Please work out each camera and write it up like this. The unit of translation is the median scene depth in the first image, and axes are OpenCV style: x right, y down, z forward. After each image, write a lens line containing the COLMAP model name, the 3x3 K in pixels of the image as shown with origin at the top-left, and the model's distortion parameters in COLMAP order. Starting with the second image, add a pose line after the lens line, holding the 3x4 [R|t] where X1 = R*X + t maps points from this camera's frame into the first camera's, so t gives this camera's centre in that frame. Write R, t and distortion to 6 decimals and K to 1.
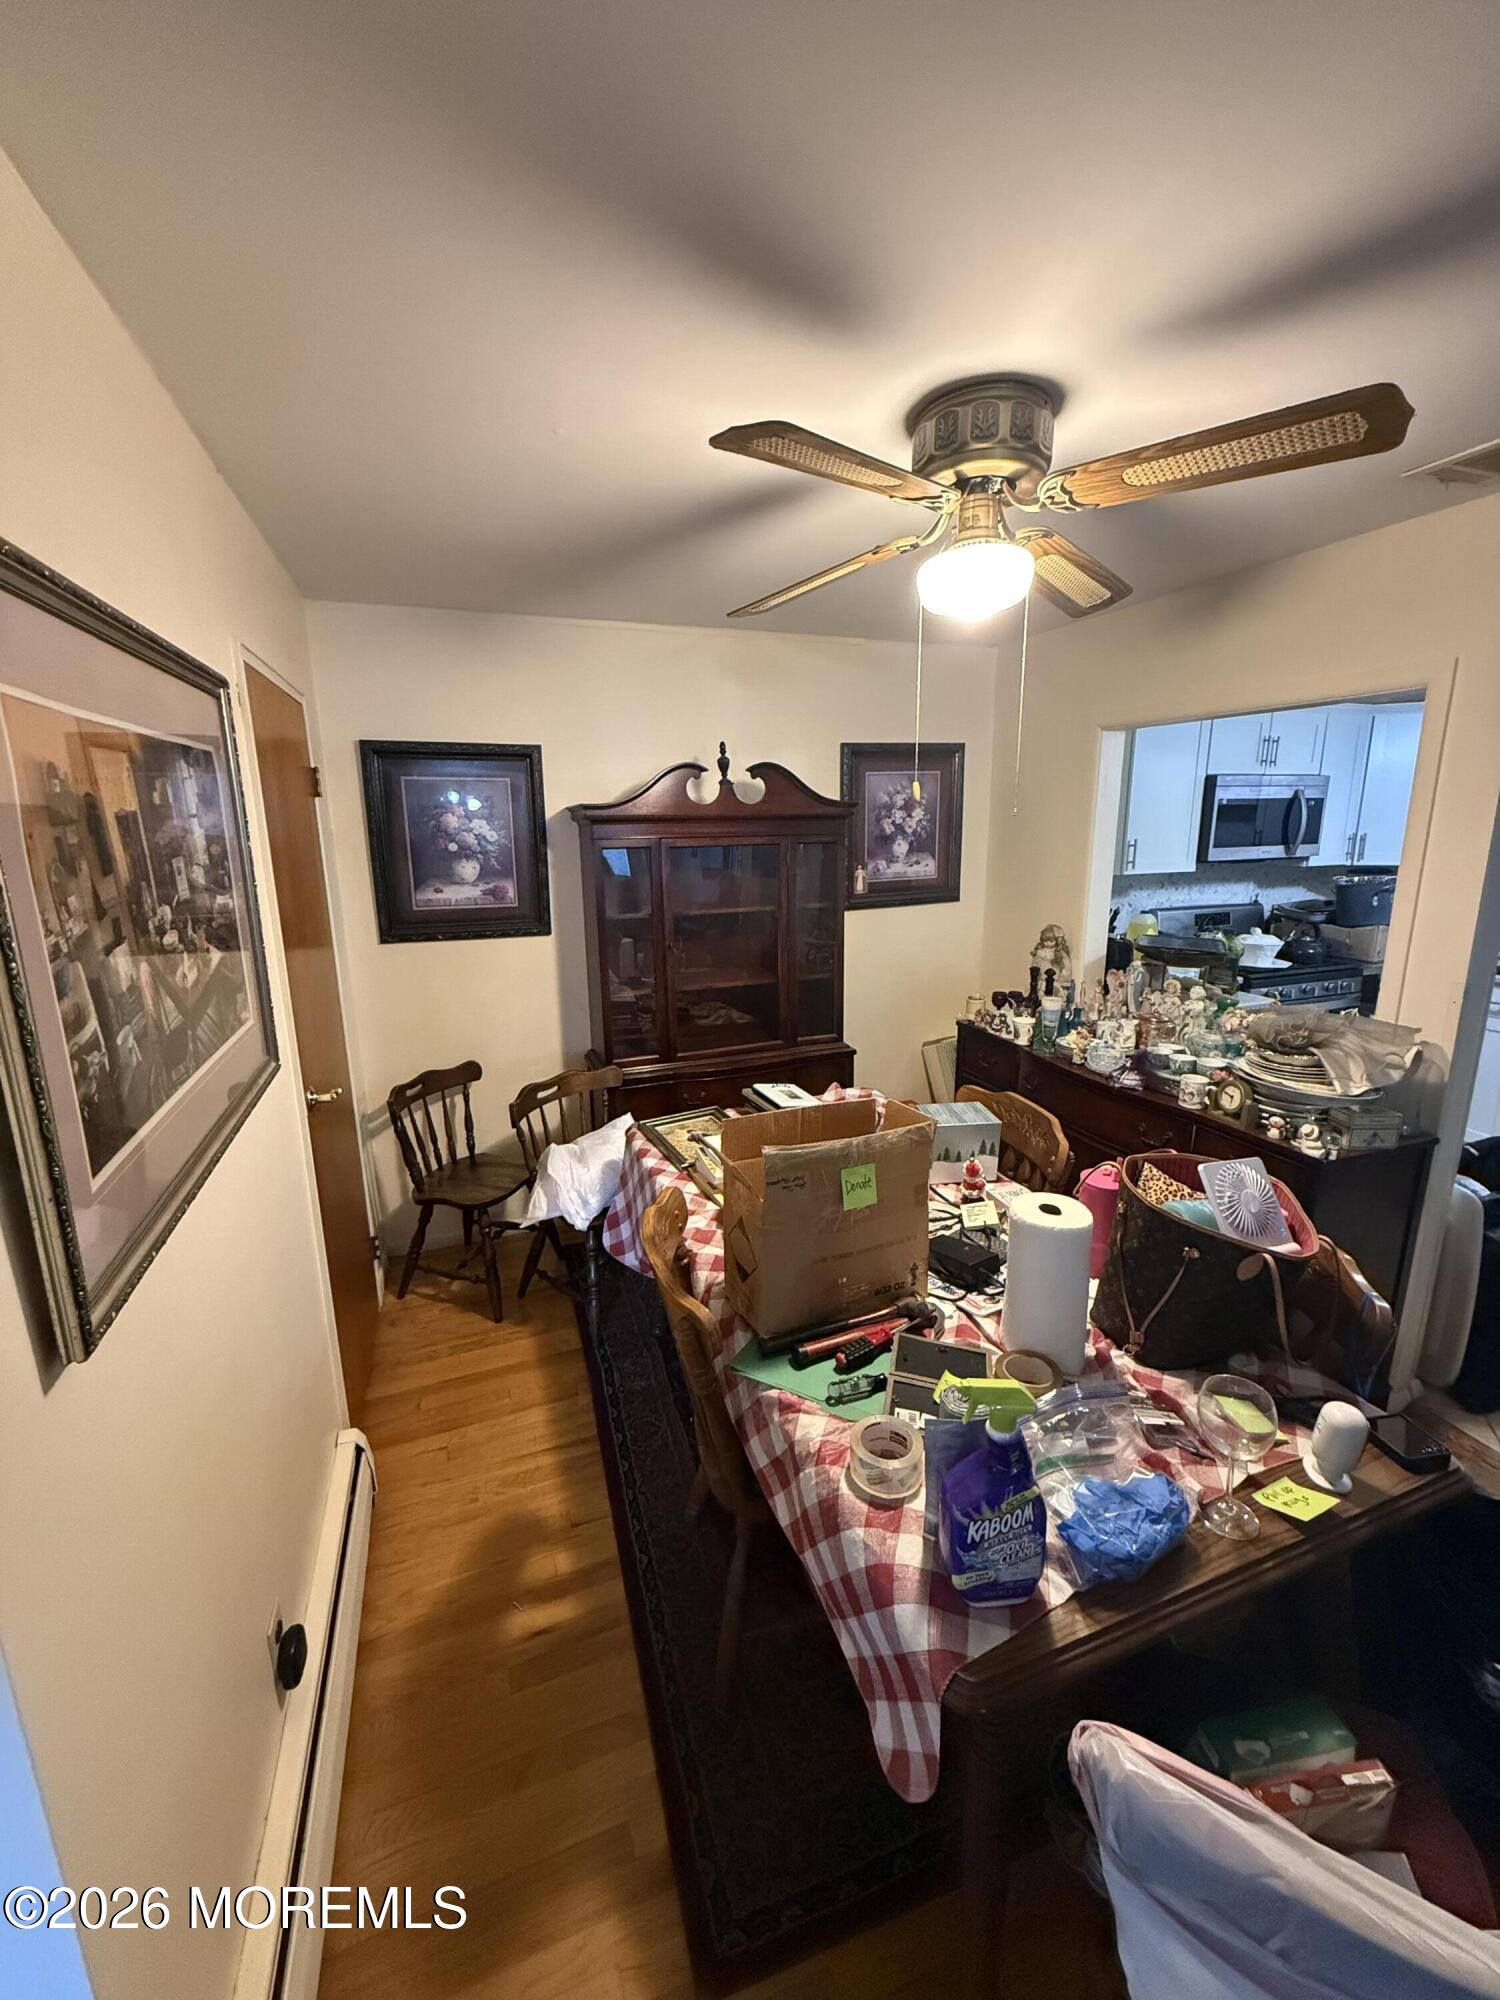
lens RADIAL K [[797.6, 0, 750.0], [0, 797.6, 1000.0], [0, 0, 1]] dist [0.000398, 0.000029]
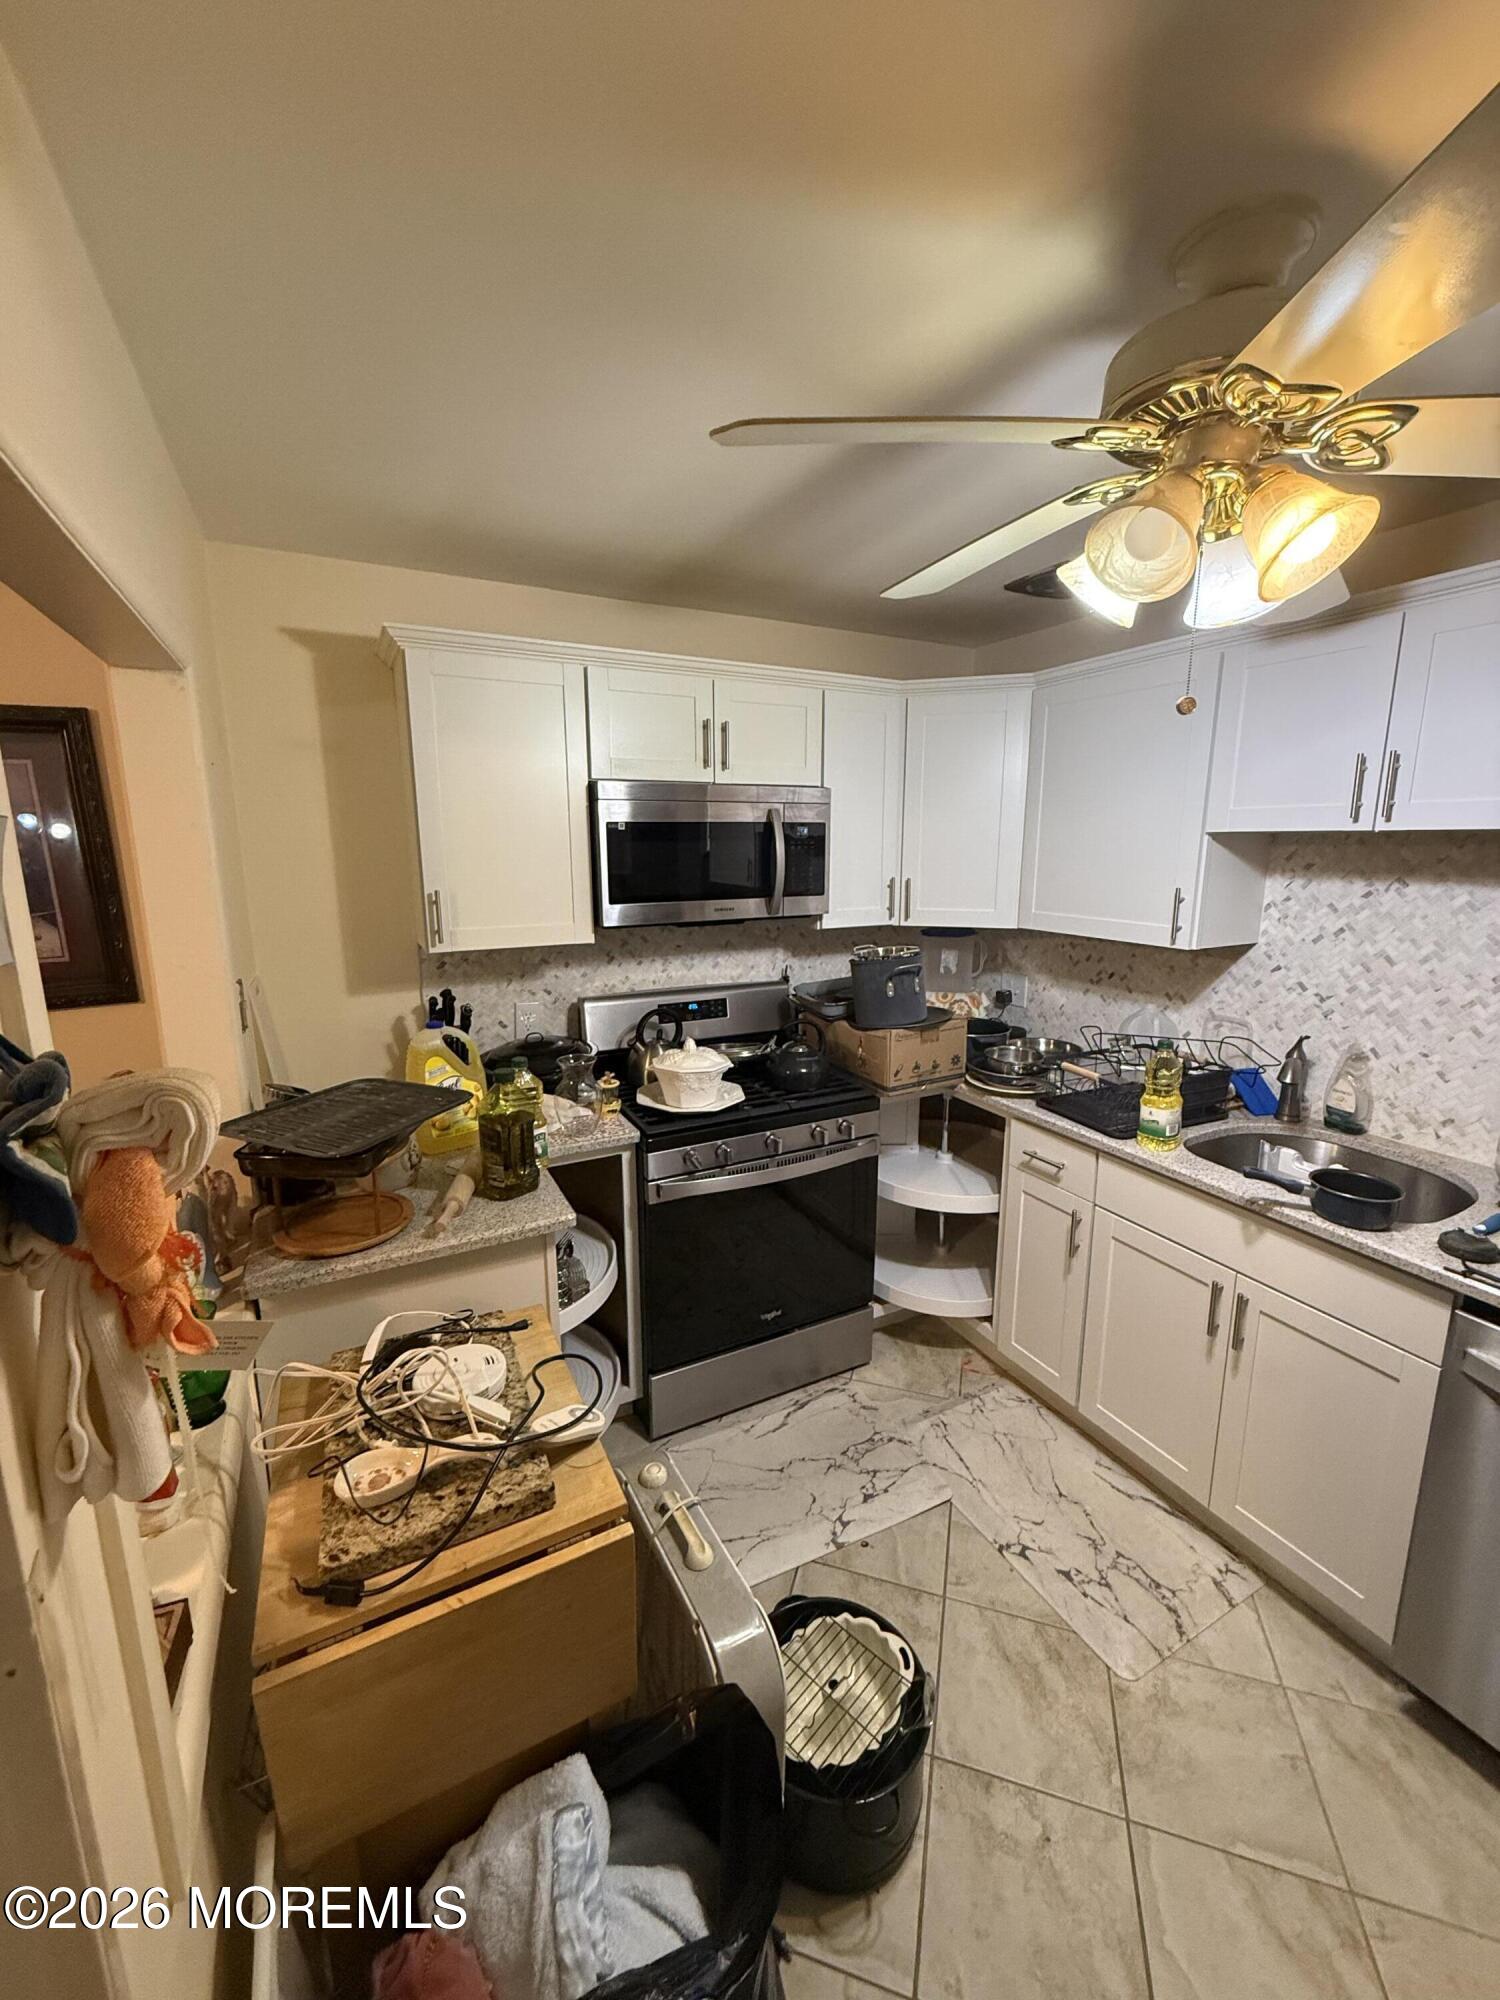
lens RADIAL K [[797.6, 0, 750.0], [0, 797.6, 1000.0], [0, 0, 1]] dist [0.000398, 0.000029]
pose [[0.991110, -0.015131, 0.132185, 0.719777], [0.018682, 0.999496, -0.025661, -0.123421], [-0.131730, 0.027902, 0.990893, 0.486677]]
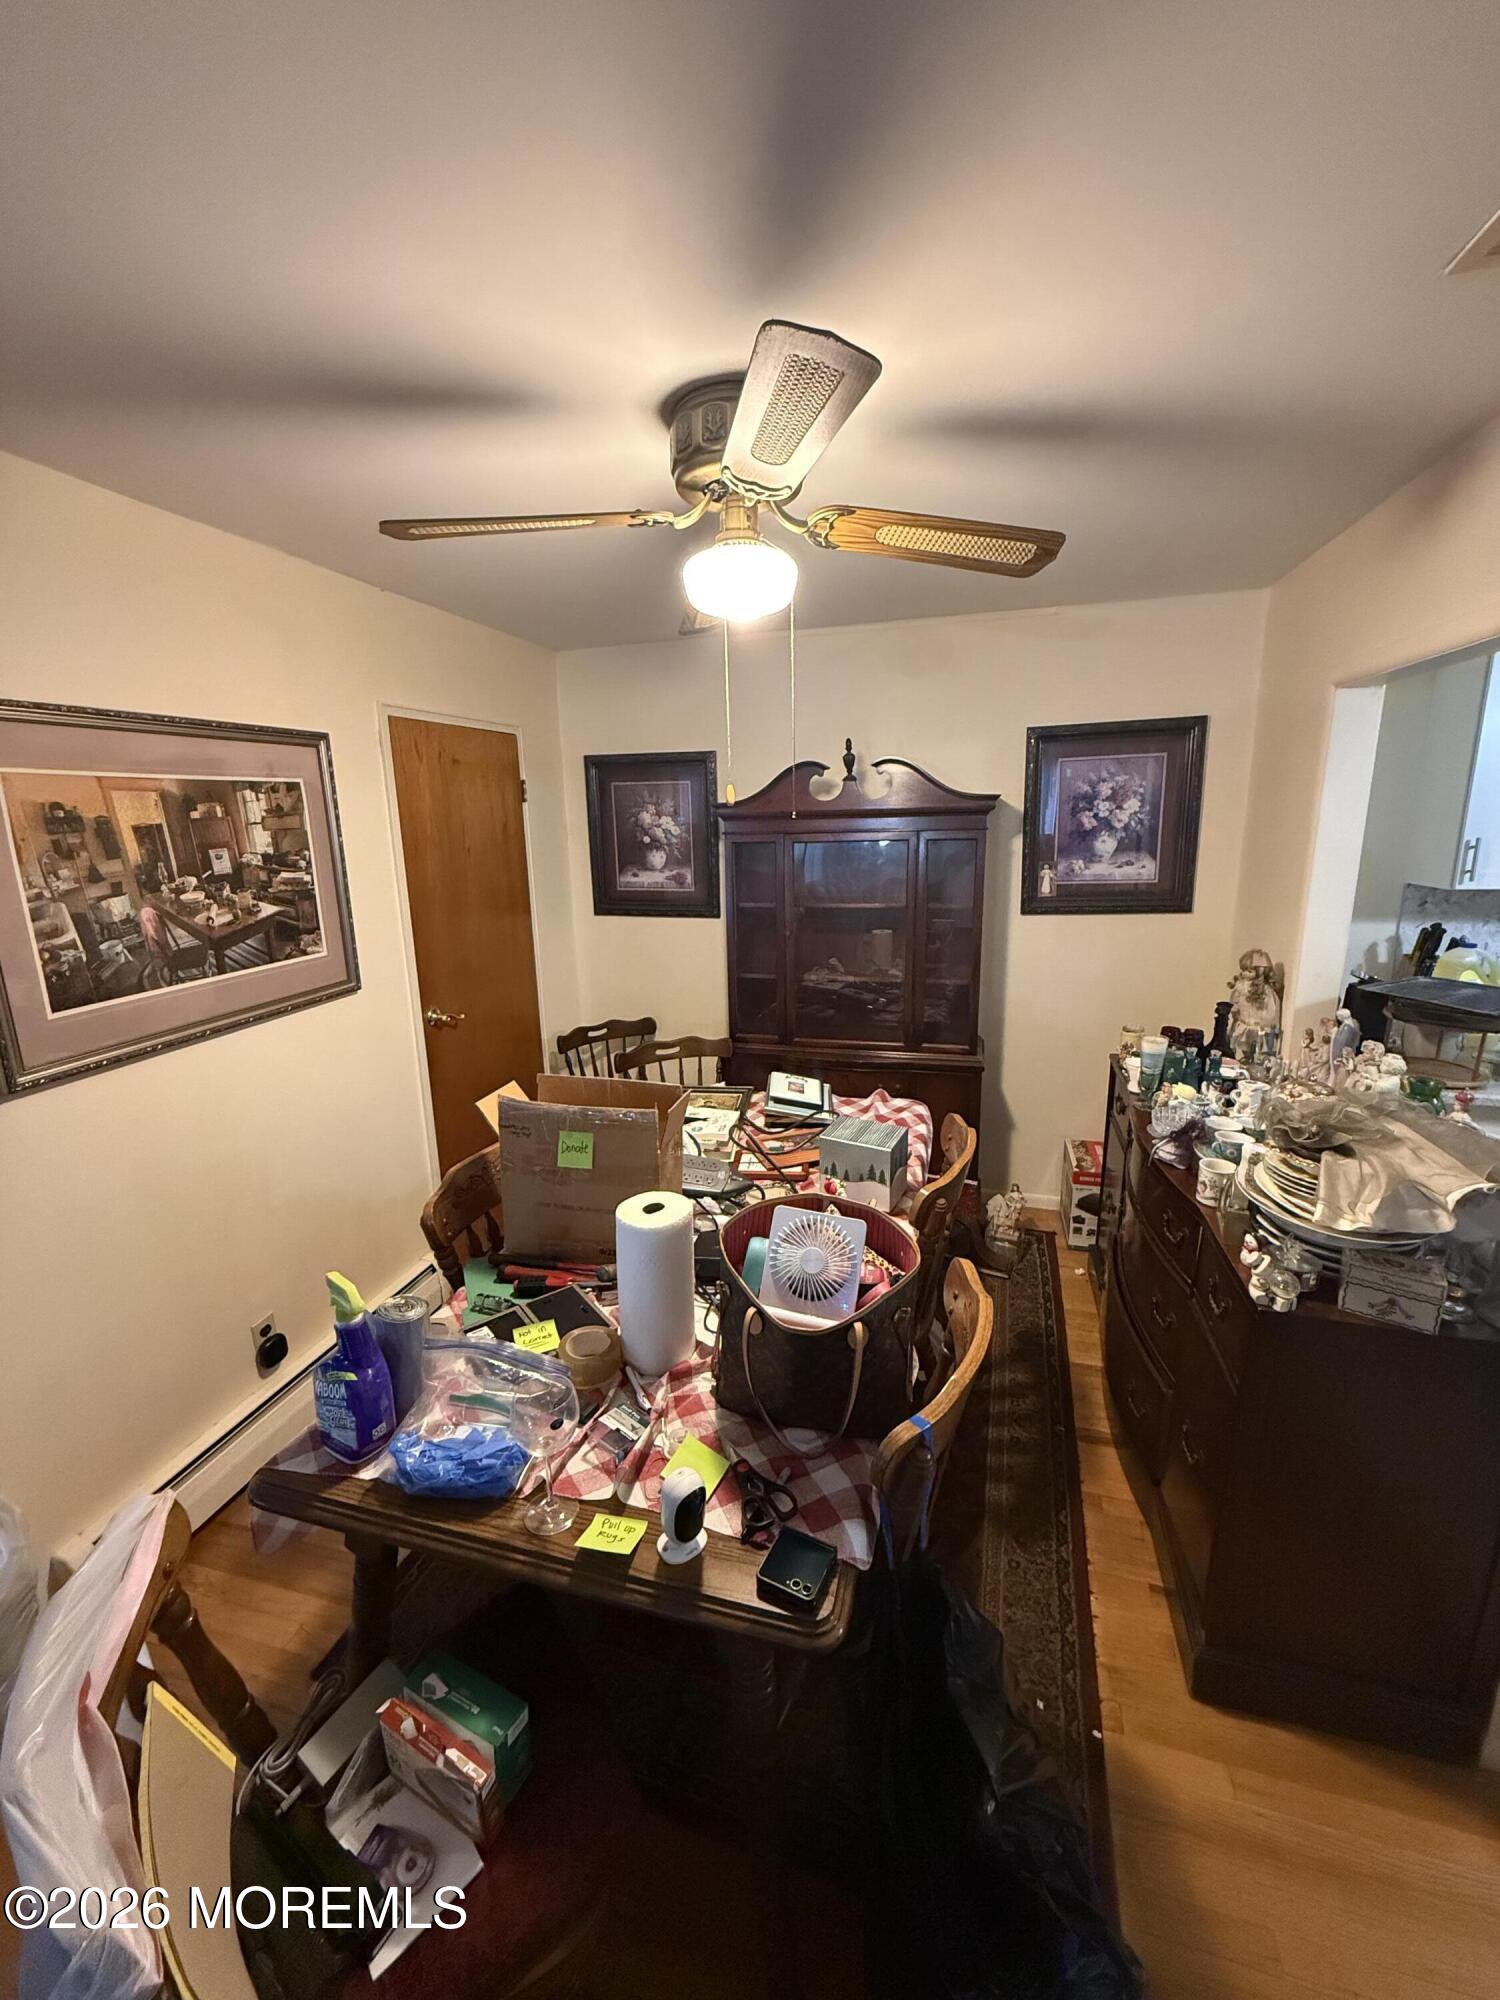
lens RADIAL K [[797.6, 0, 750.0], [0, 797.6, 1000.0], [0, 0, 1]] dist [0.000398, 0.000029]
pose [[0.806433, 0.127559, -0.577404, 0.454308], [-0.118791, 0.991497, 0.053129, -0.031038], [0.579271, 0.025746, 0.814728, 0.102670]]
